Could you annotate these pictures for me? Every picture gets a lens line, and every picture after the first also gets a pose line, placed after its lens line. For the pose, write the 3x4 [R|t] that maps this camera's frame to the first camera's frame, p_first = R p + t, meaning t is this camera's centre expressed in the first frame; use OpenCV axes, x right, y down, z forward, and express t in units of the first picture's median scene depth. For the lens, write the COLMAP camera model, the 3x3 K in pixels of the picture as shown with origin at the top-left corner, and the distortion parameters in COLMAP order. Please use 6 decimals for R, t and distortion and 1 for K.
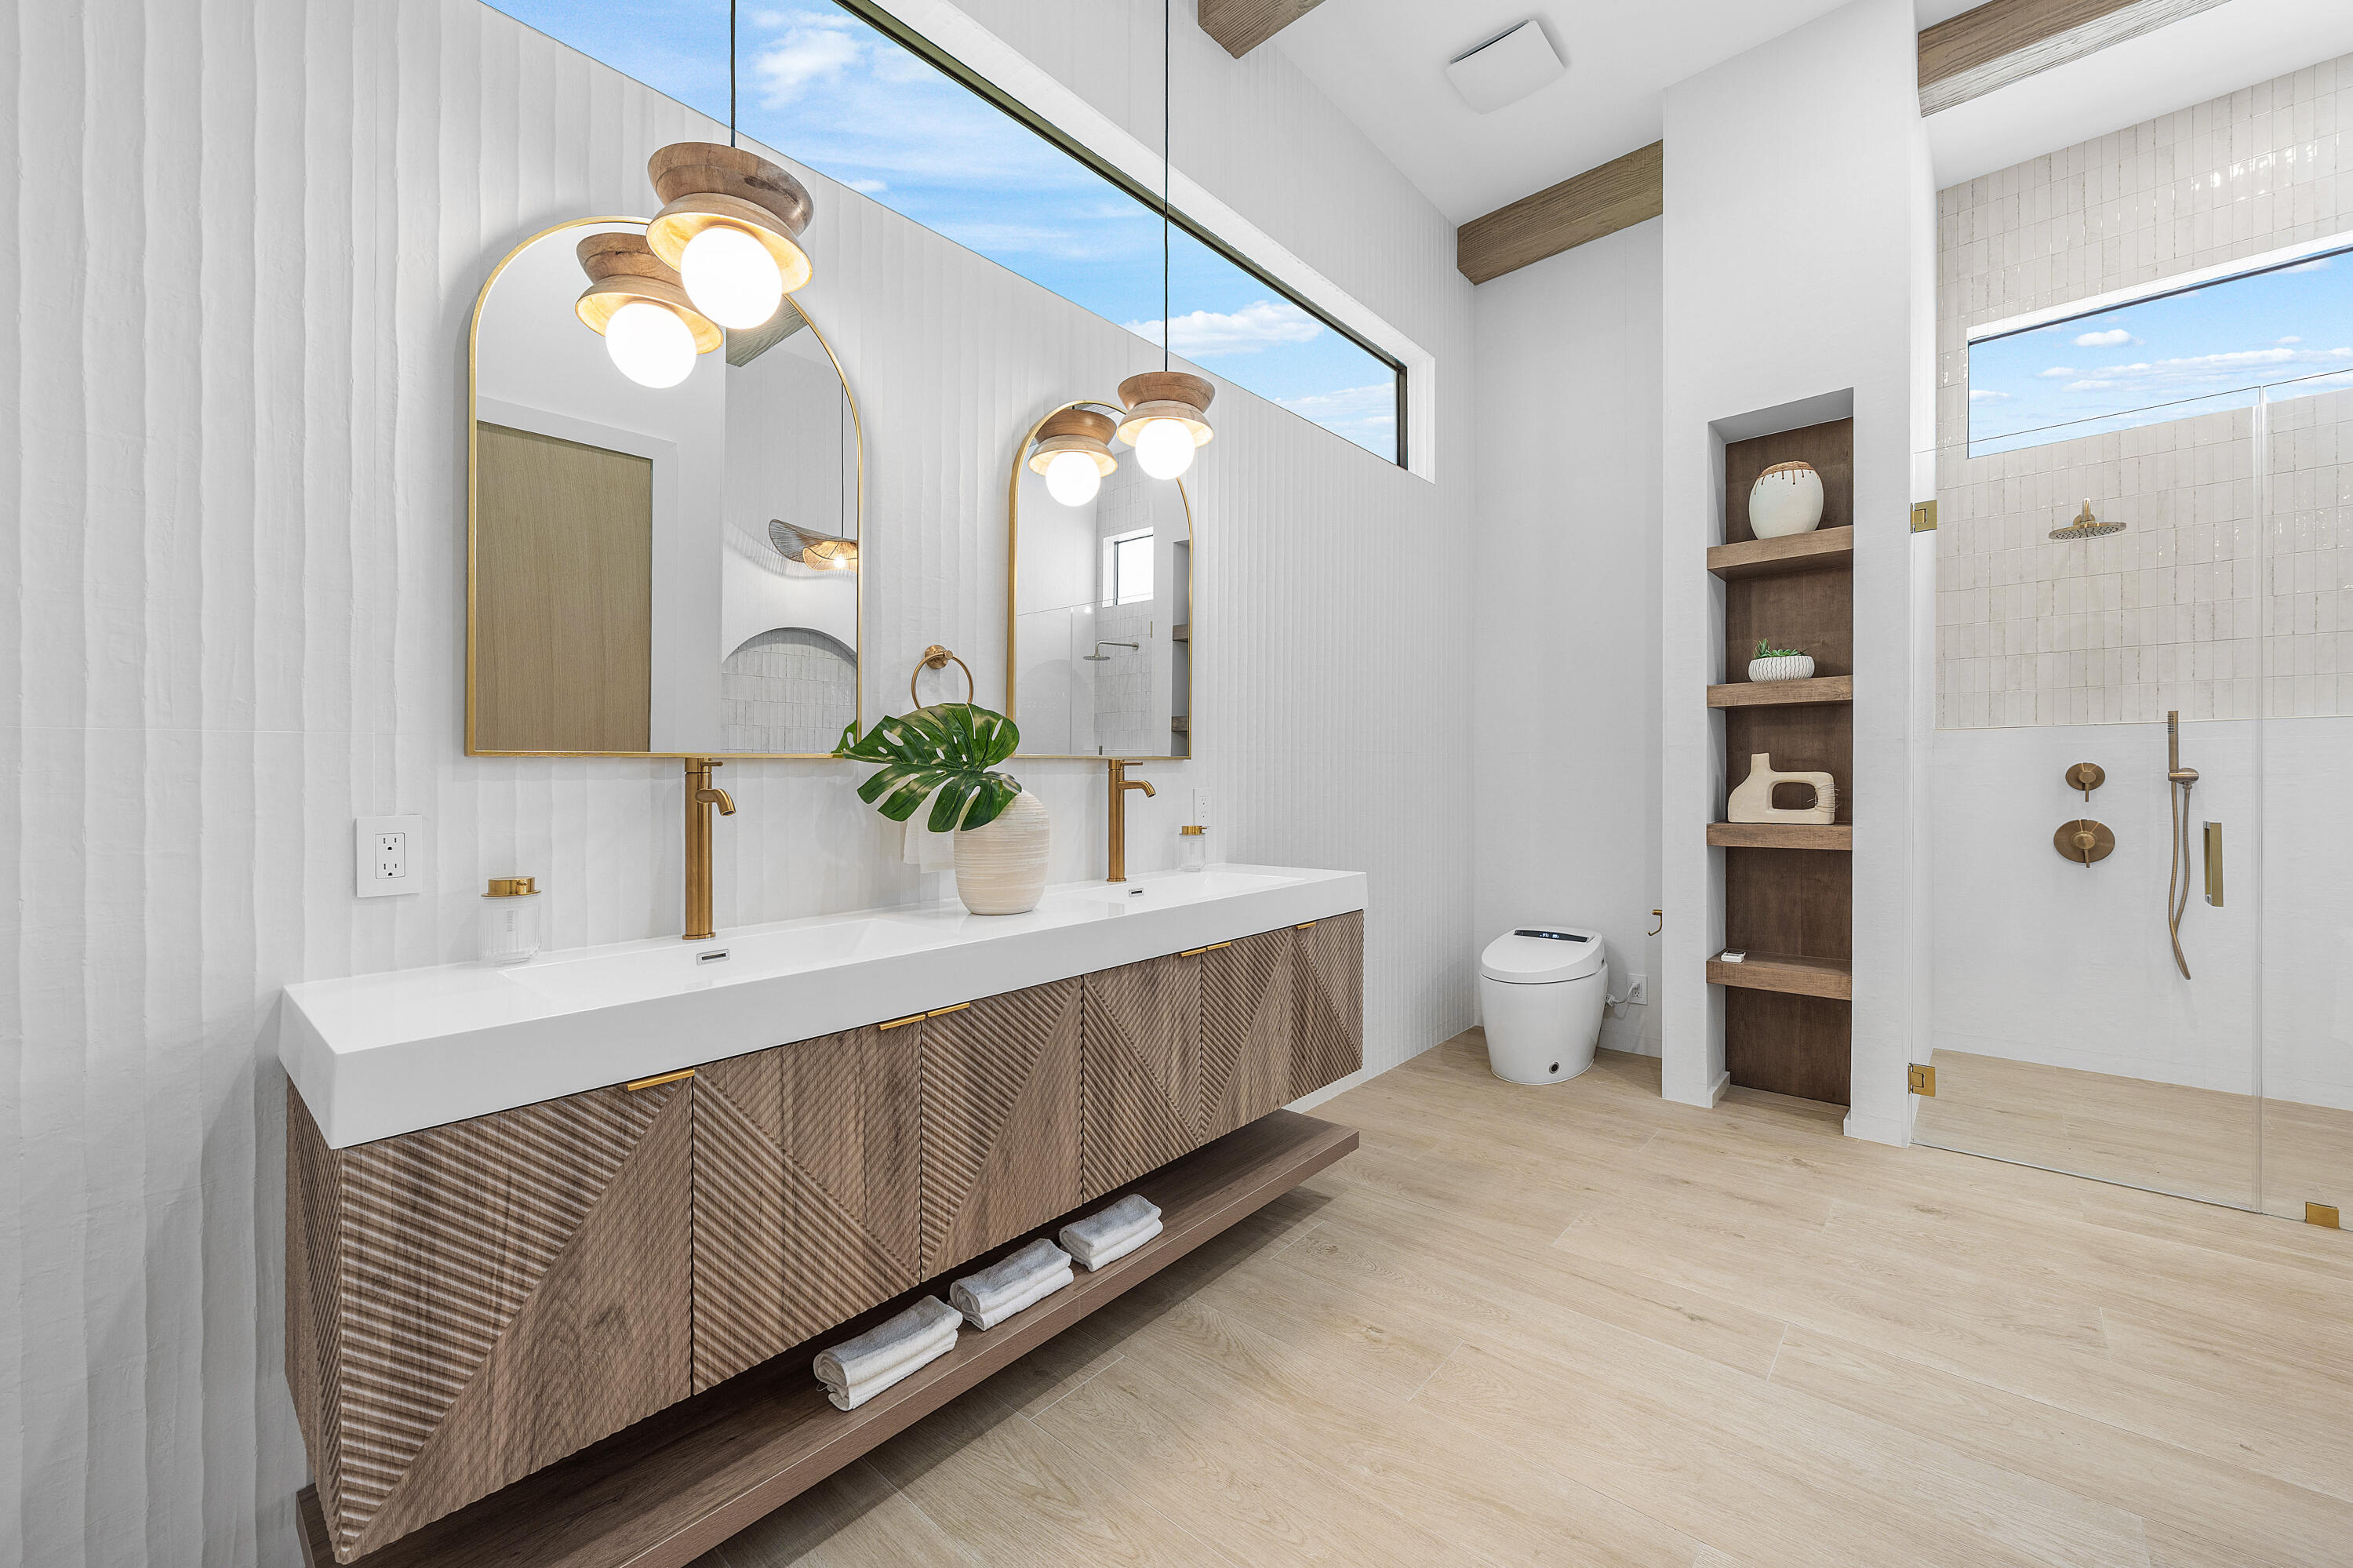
lens RADIAL K [[913.4, 0, 1176.5], [0, 913.4, 784.0], [0, 0, 1]] dist [0.001551, -0.000205]
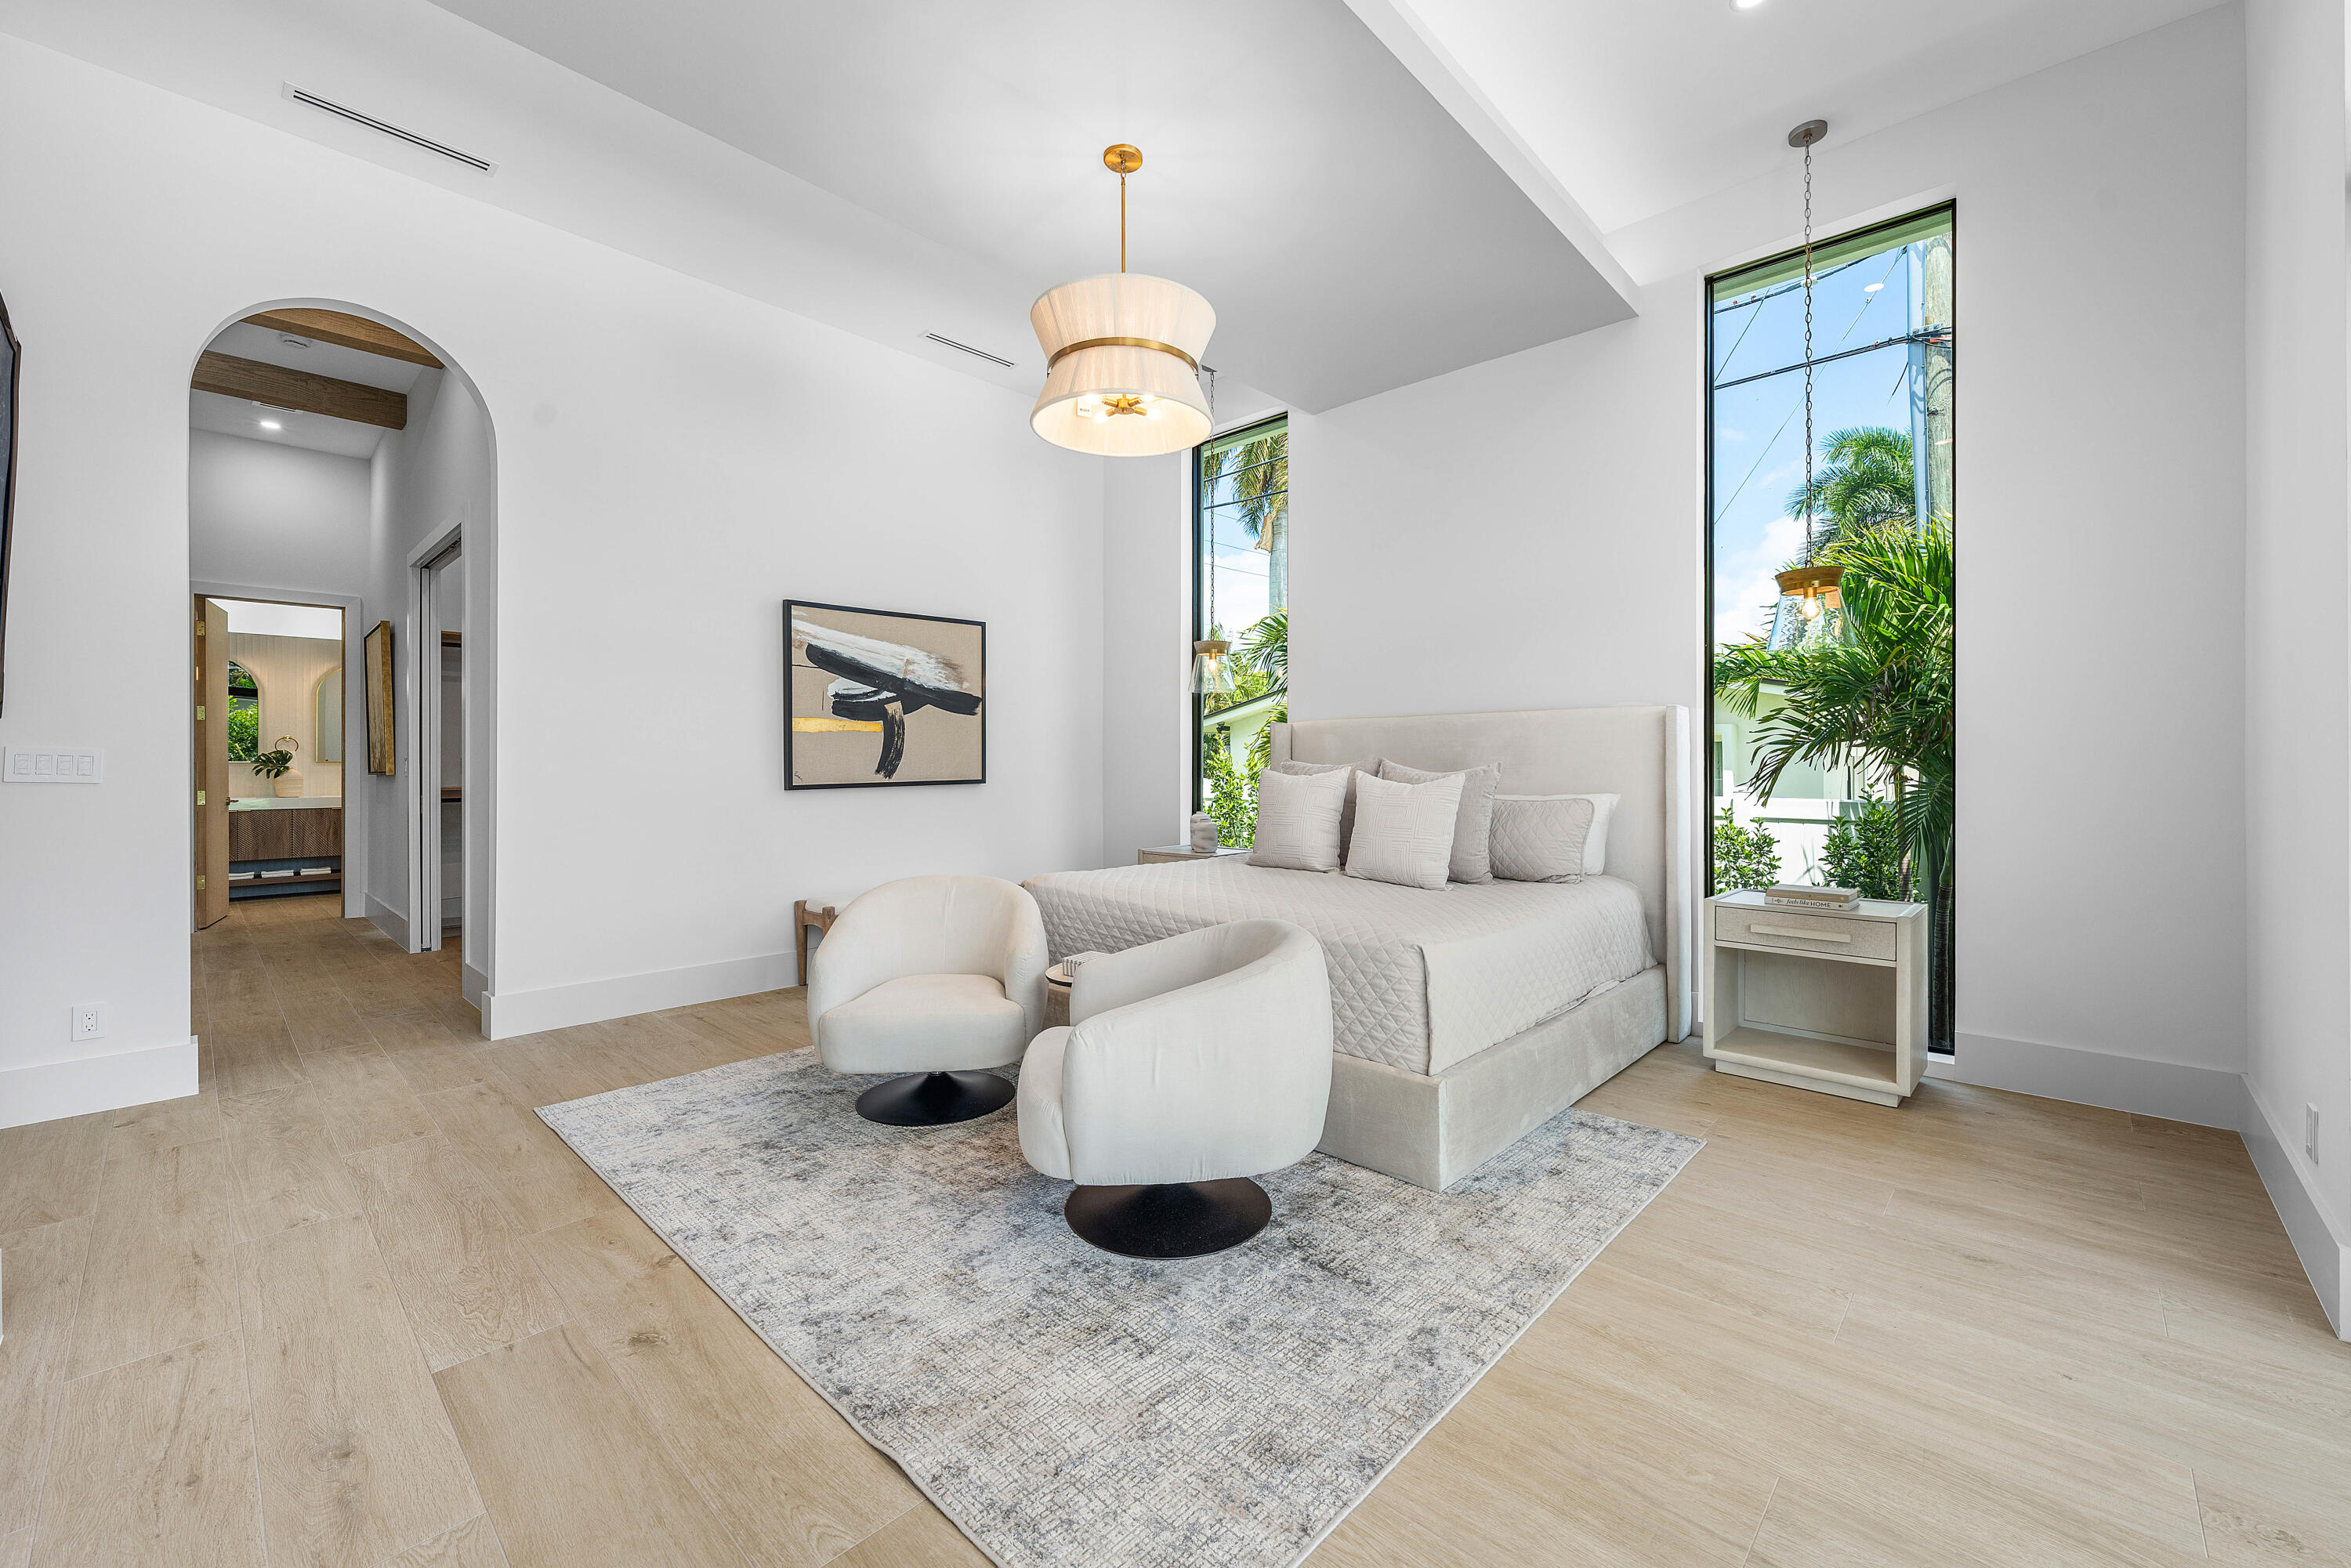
lens RADIAL K [[943.5, 0, 1189.6], [0, 943.5, 757.6], [0, 0, 1]] dist [-0.002226, -0.000151]
pose [[0.999650, 0.006063, -0.025759, 3.659171], [-0.006450, 0.999867, -0.014951, -0.011495], [0.025665, 0.015112, 0.999556, -2.952831]]
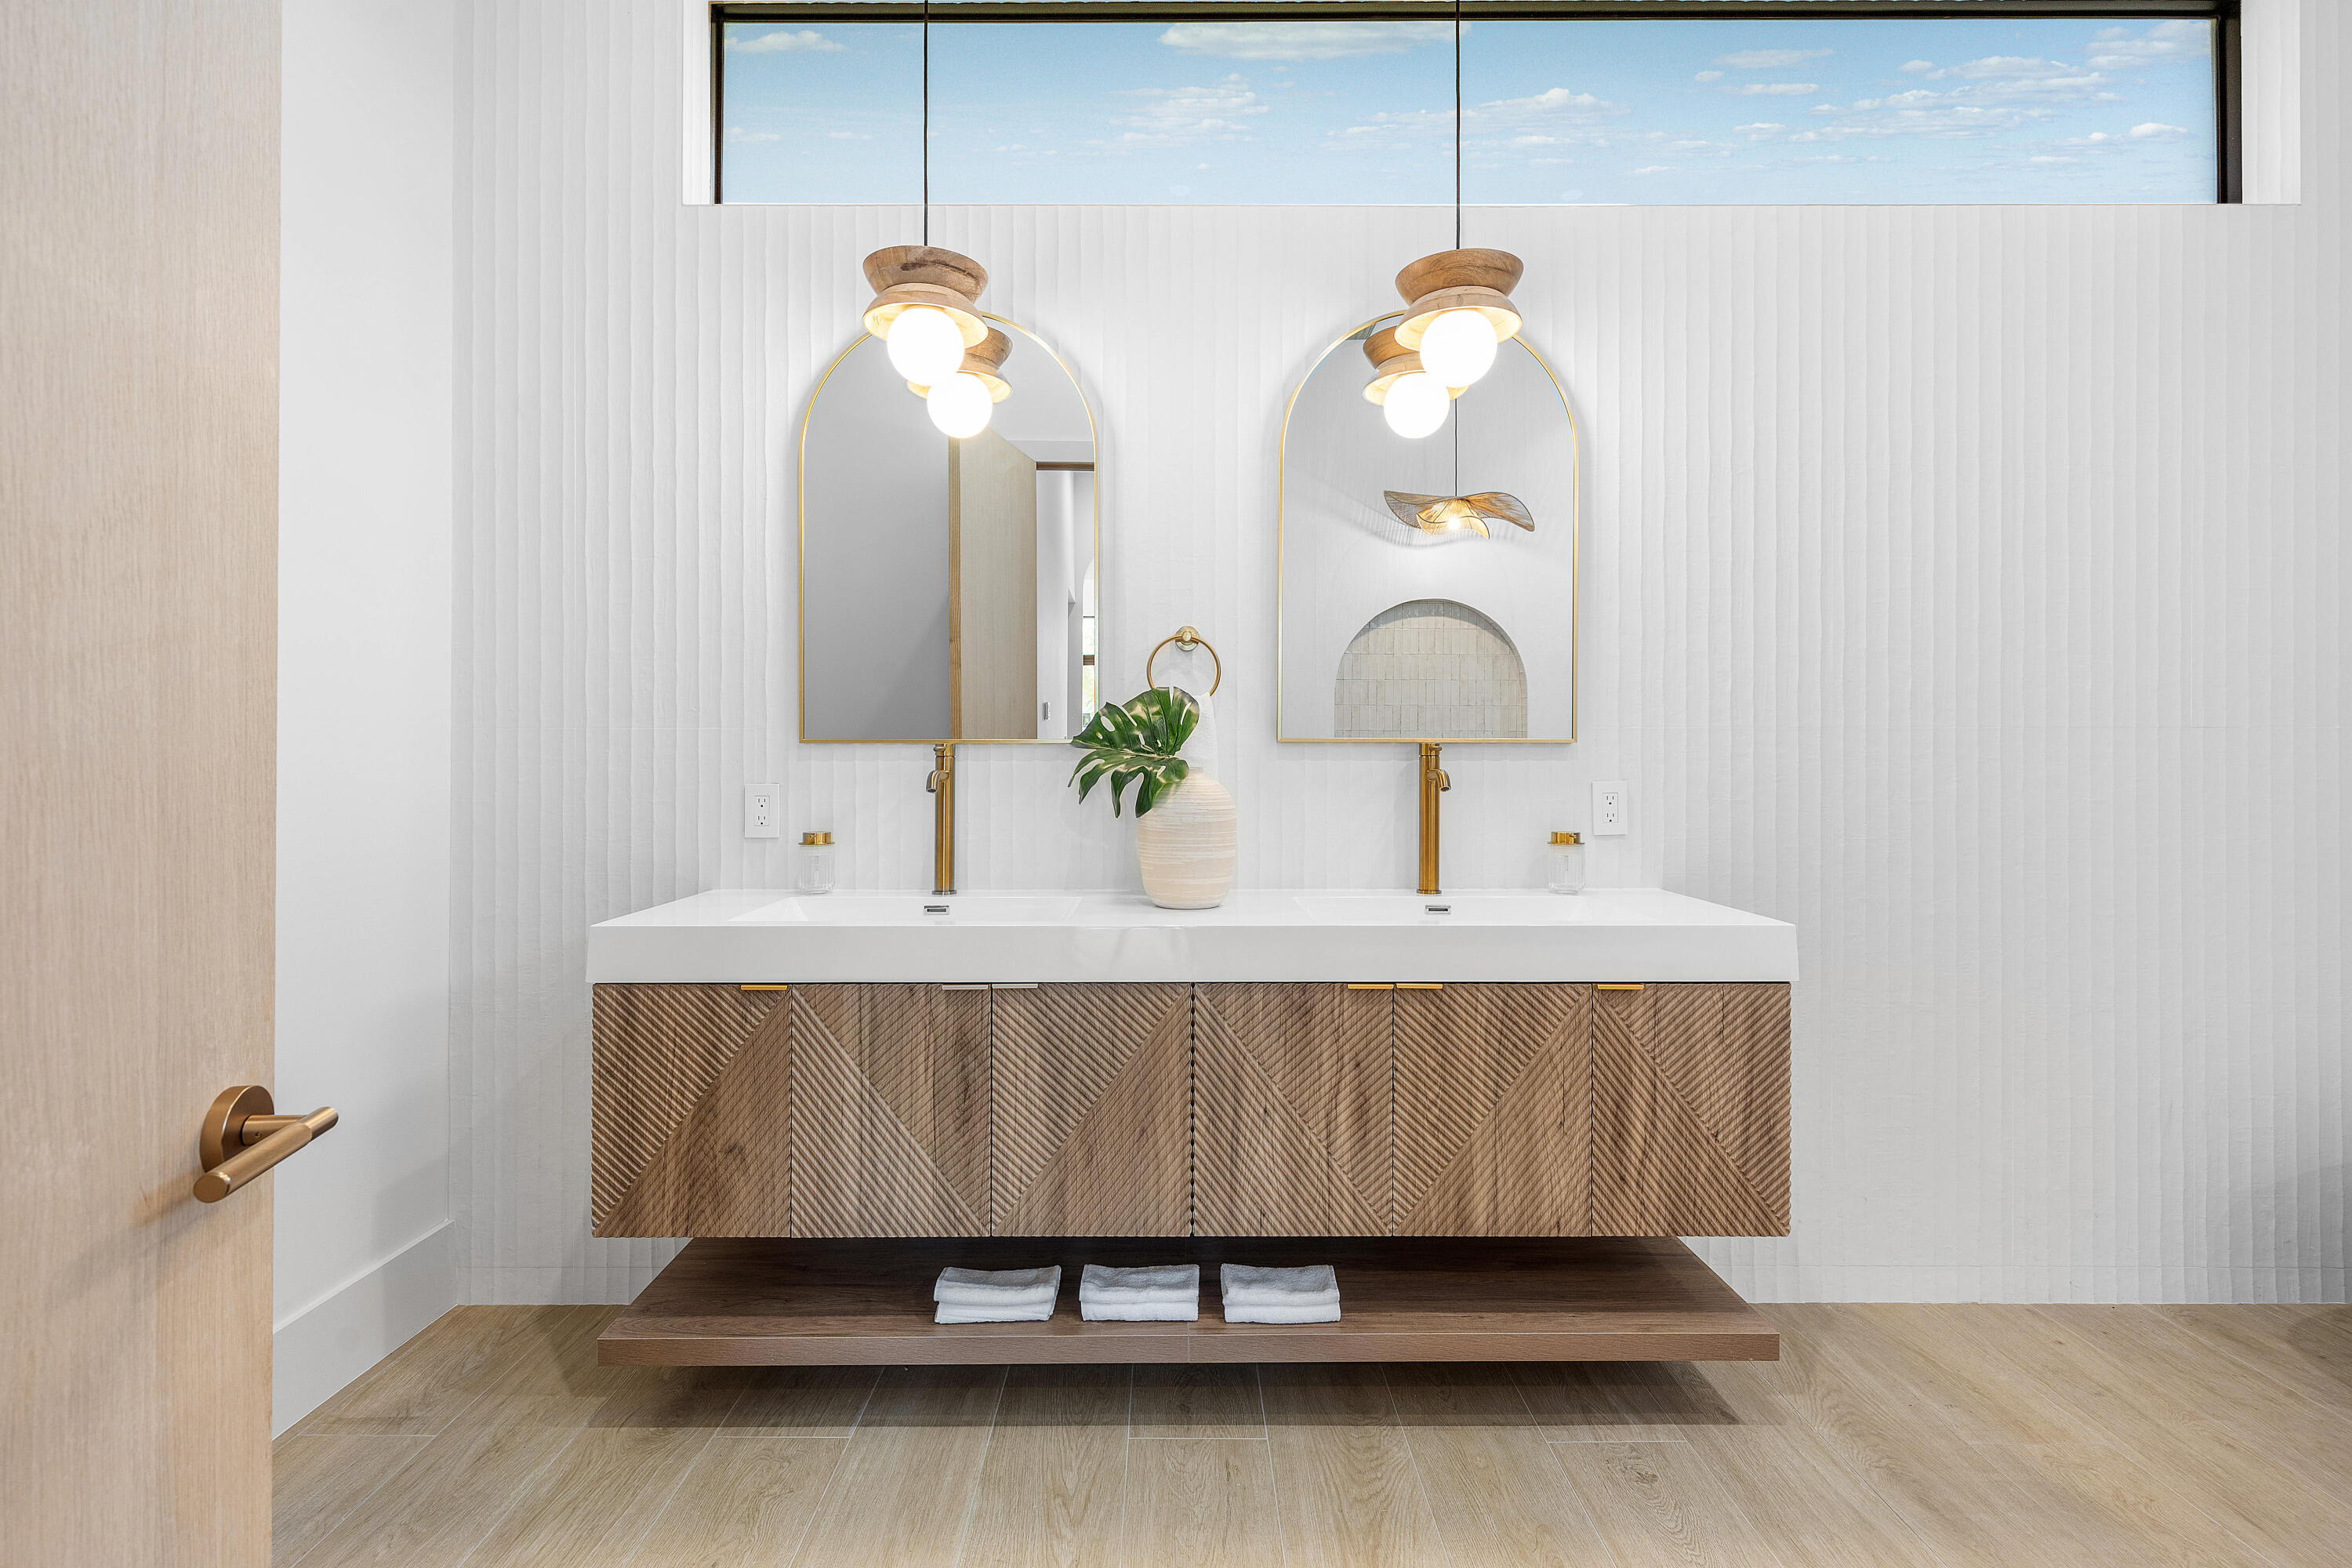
lens RADIAL K [[1058.3, 0, 1176.3], [0, 1058.3, 756.8], [0, 0, 1]] dist [-0.000212, 0.000421]
pose [[0.659574, 0.009485, -0.751580, 0.525861], [-0.016320, 0.999865, -0.001704, -0.010590], [0.751462, 0.013390, 0.659640, 0.226897]]
